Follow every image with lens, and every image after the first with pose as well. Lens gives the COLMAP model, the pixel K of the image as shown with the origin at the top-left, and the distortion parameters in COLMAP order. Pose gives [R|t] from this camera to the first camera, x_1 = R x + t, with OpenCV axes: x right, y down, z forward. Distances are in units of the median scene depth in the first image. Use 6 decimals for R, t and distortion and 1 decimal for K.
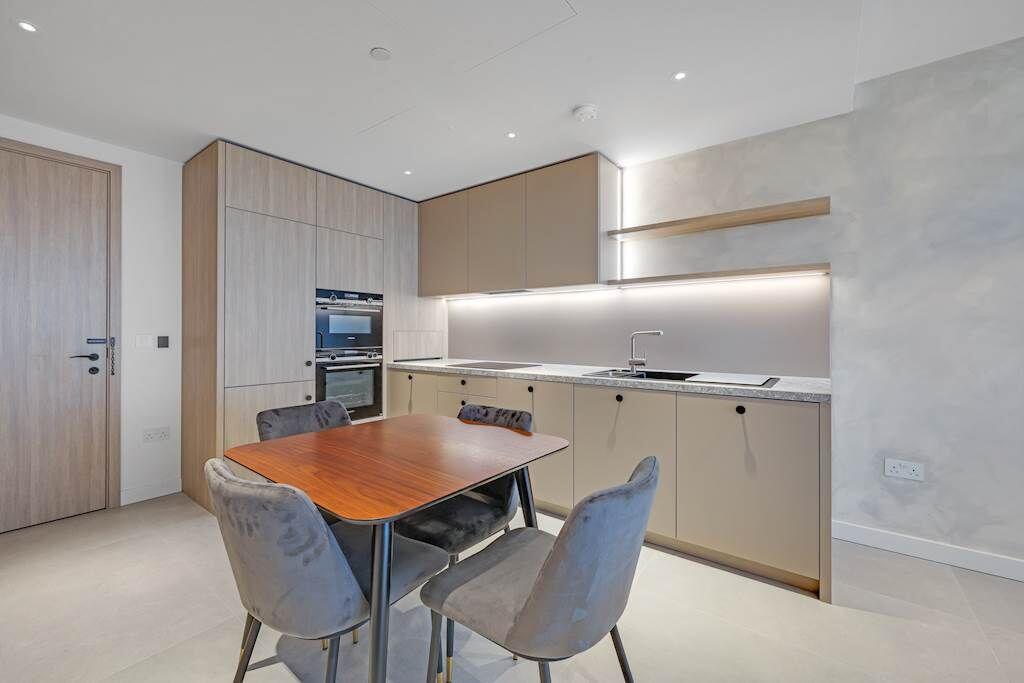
lens RADIAL K [[421.6, 0, 511.6], [0, 421.6, 342.7], [0, 0, 1]] dist [-0.000045, -0.000032]
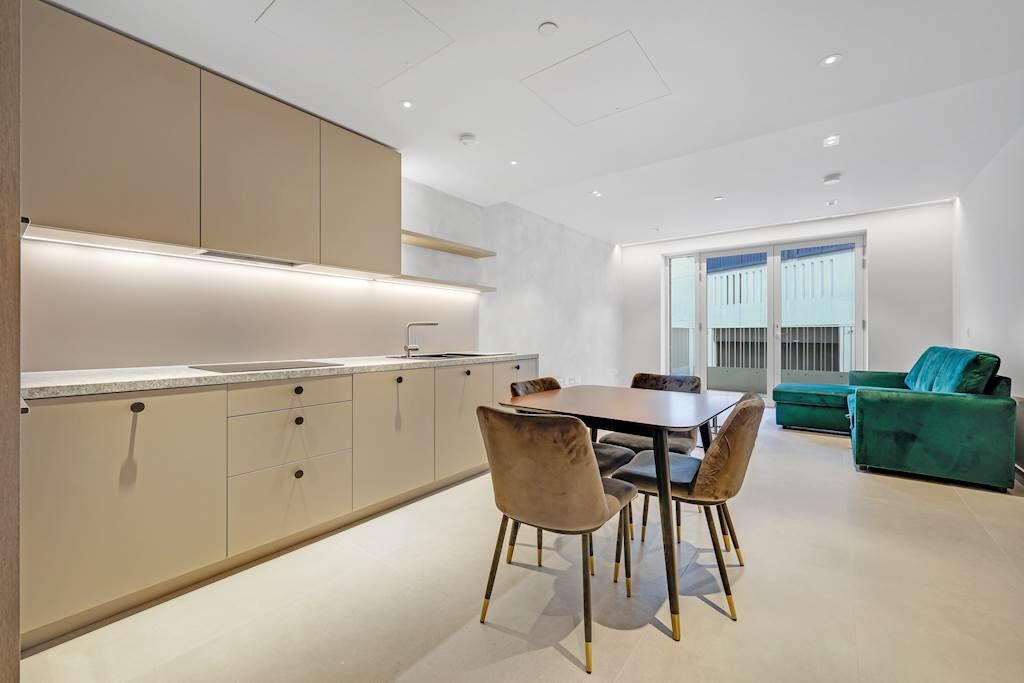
lens RADIAL K [[415.6, 0, 509.8], [0, 415.6, 334.5], [0, 0, 1]] dist [0.001767, 0.000046]
pose [[0.017136, -0.007456, 0.999825, -0.895631], [0.015865, 0.999848, 0.007184, 0.006305], [-0.999727, 0.015739, 0.017252, 0.747553]]
